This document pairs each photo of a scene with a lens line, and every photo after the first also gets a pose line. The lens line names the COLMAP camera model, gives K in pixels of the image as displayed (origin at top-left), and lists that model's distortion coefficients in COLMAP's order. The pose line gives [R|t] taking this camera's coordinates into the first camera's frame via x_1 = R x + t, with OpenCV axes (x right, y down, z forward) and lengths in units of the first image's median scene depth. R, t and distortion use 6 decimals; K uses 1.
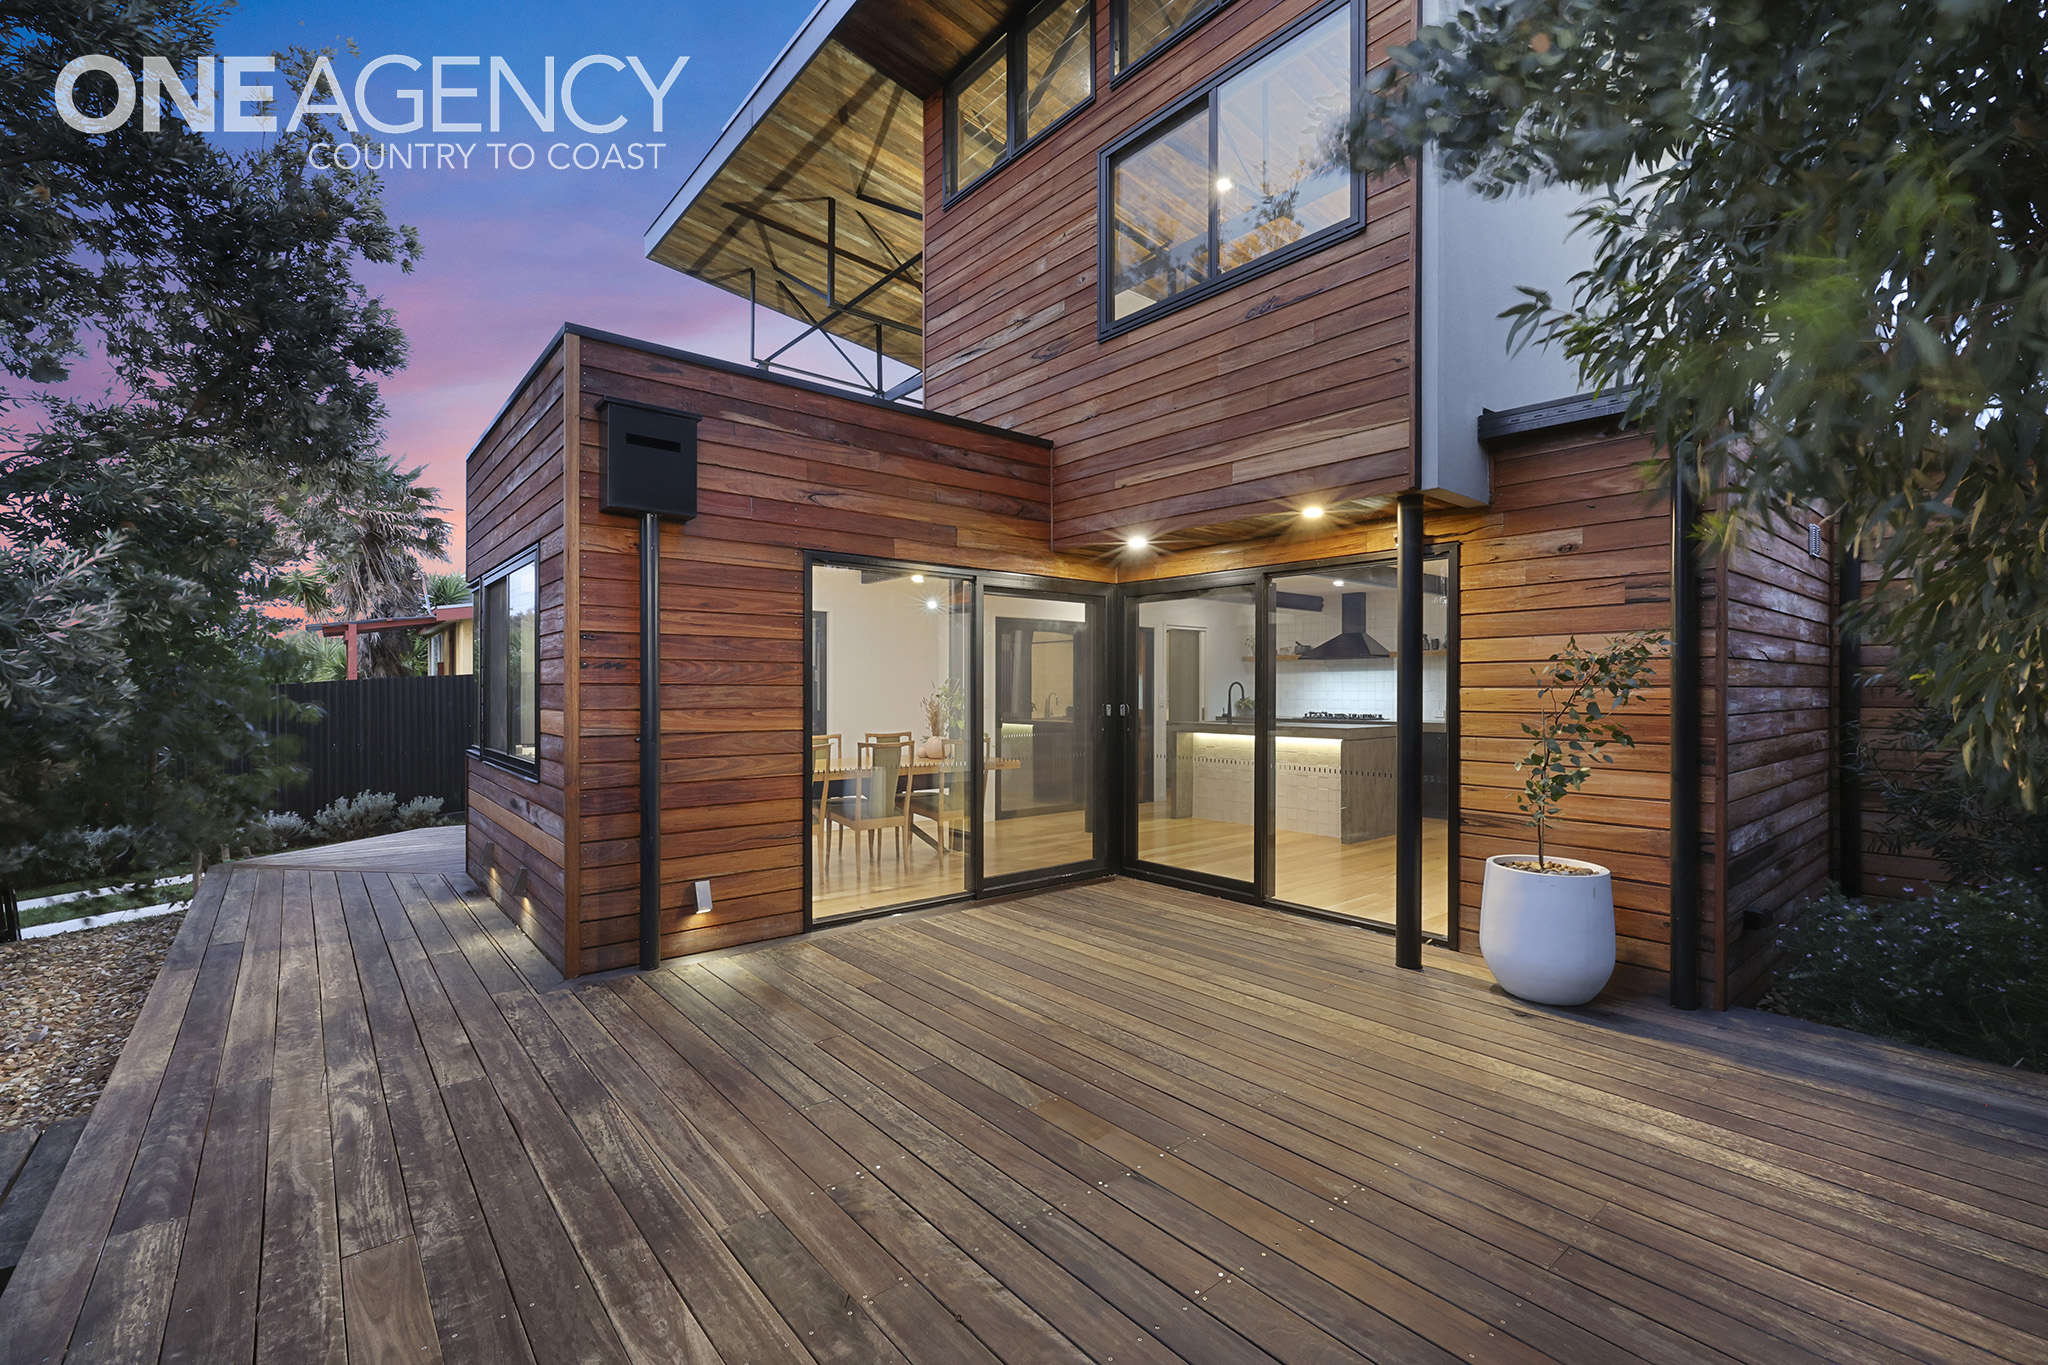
lens RADIAL K [[865.5, 0, 1032.6], [0, 865.5, 675.7], [0, 0, 1]] dist [-0.010714, 0.000119]
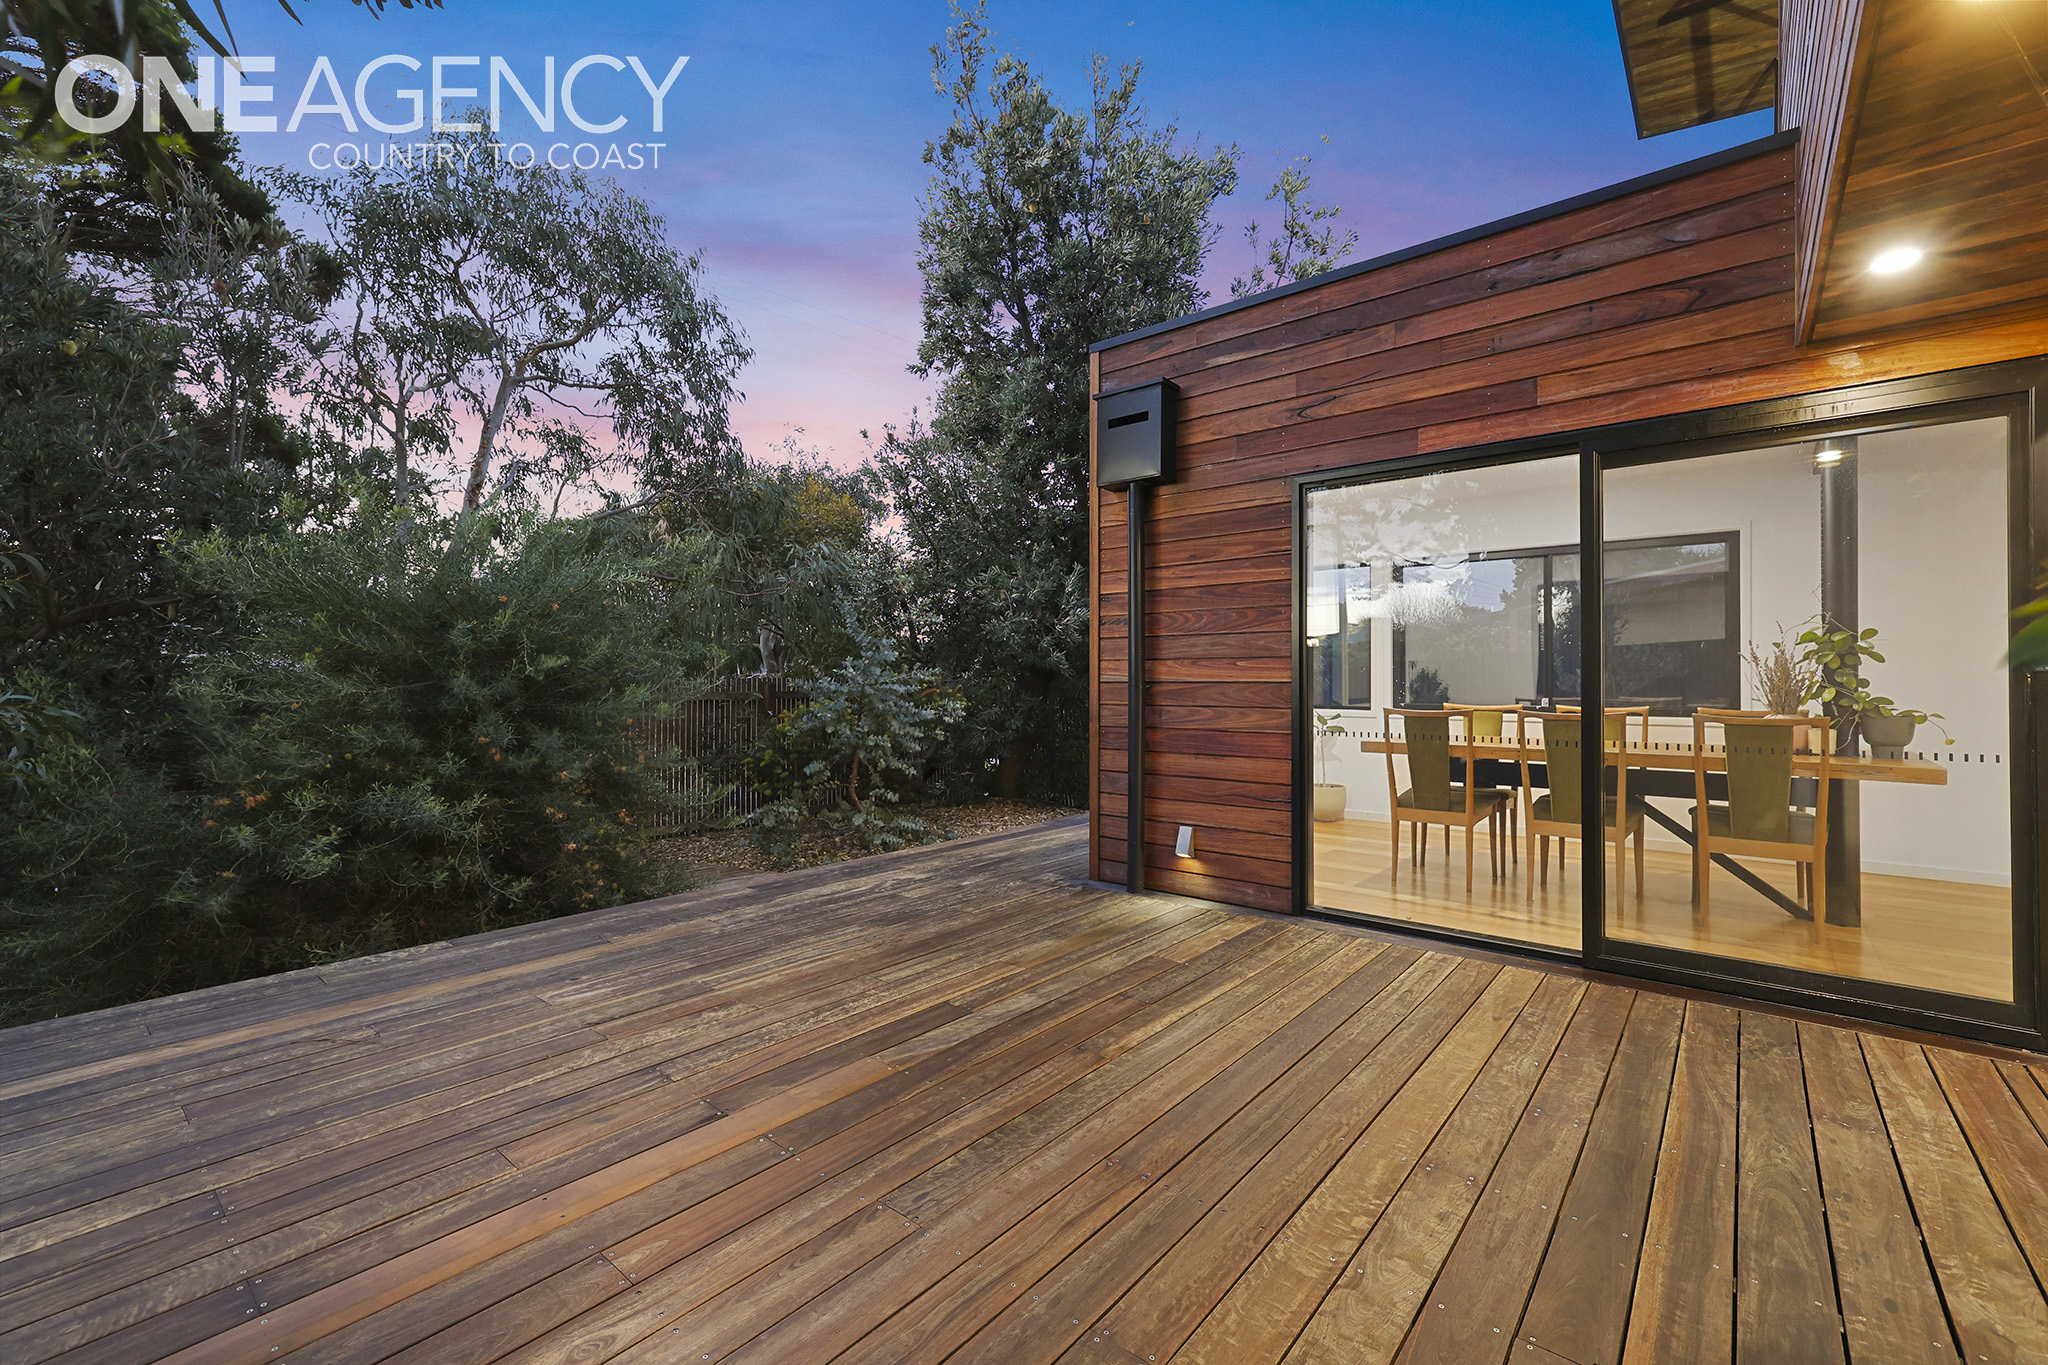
lens RADIAL K [[865.5, 0, 1032.6], [0, 865.5, 675.7], [0, 0, 1]] dist [-0.010714, 0.000119]
pose [[0.174717, -0.007432, -0.984591, 0.597632], [0.015025, 0.999875, -0.004881, 0.061132], [0.984504, -0.013941, 0.174807, 0.642400]]
